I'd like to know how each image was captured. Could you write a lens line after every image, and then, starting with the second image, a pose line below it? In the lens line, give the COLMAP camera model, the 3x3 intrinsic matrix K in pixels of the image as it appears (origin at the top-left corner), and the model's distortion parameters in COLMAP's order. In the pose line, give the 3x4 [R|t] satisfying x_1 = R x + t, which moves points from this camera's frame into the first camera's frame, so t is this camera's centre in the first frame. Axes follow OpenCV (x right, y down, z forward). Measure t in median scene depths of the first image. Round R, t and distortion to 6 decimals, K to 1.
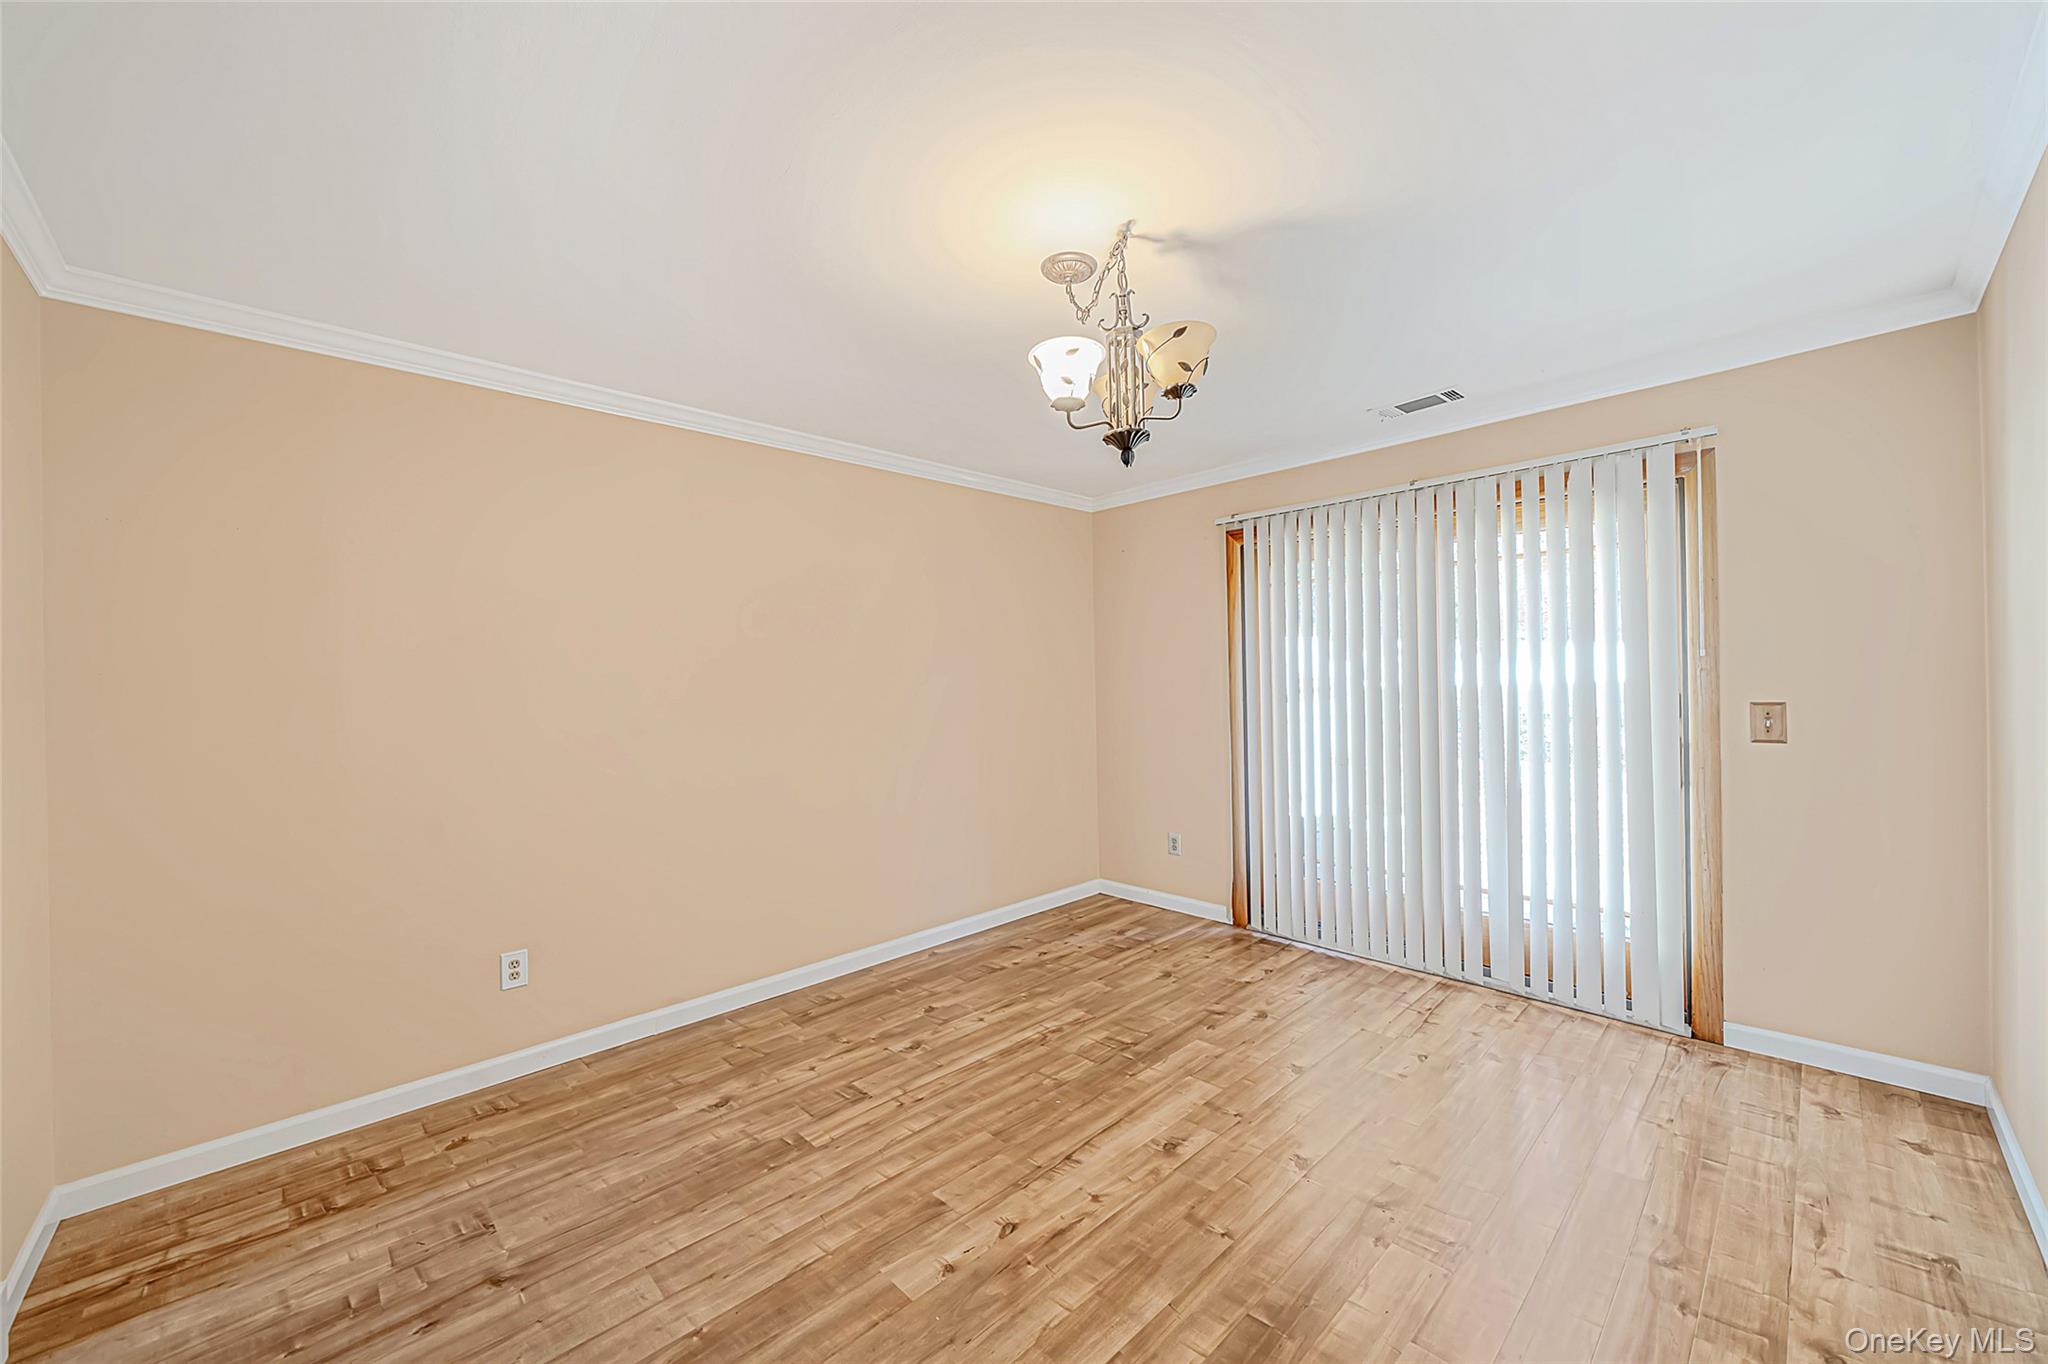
lens RADIAL K [[735.8, 0, 1019.7], [0, 735.8, 686.9], [0, 0, 1]] dist [-0.006845, 0.000533]
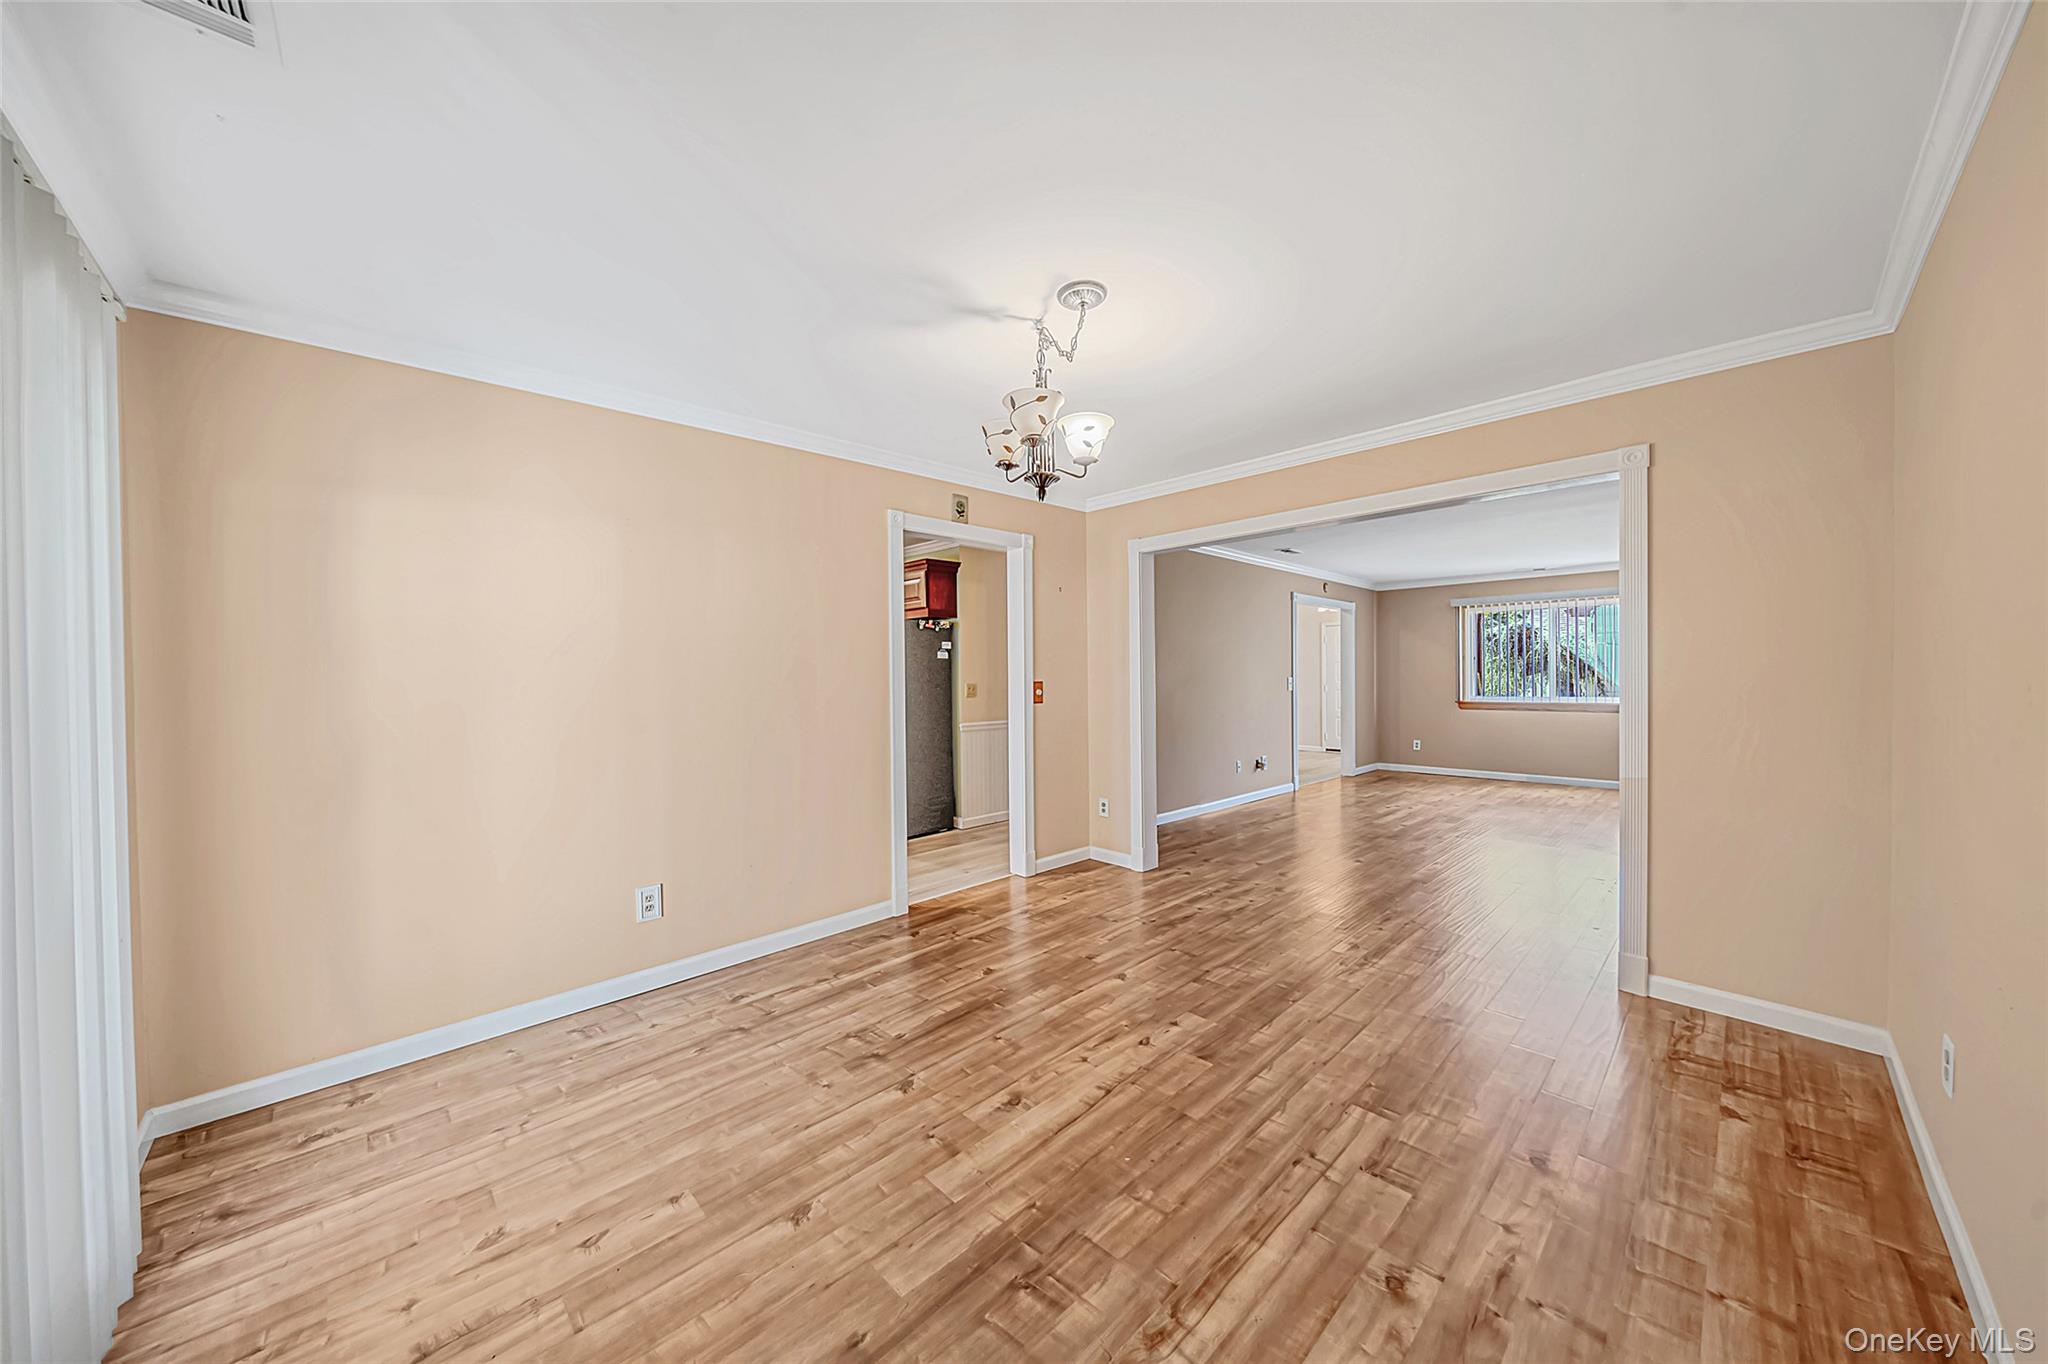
lens RADIAL K [[710.9, 0, 1027.7], [0, 710.9, 679.5], [0, 0, 1]] dist [-0.003138, -0.000534]
pose [[-0.999357, 0.032577, -0.014998, 0.171925], [0.032475, 0.999448, 0.007008, 0.004487], [0.015218, 0.006516, -0.999863, 1.931443]]
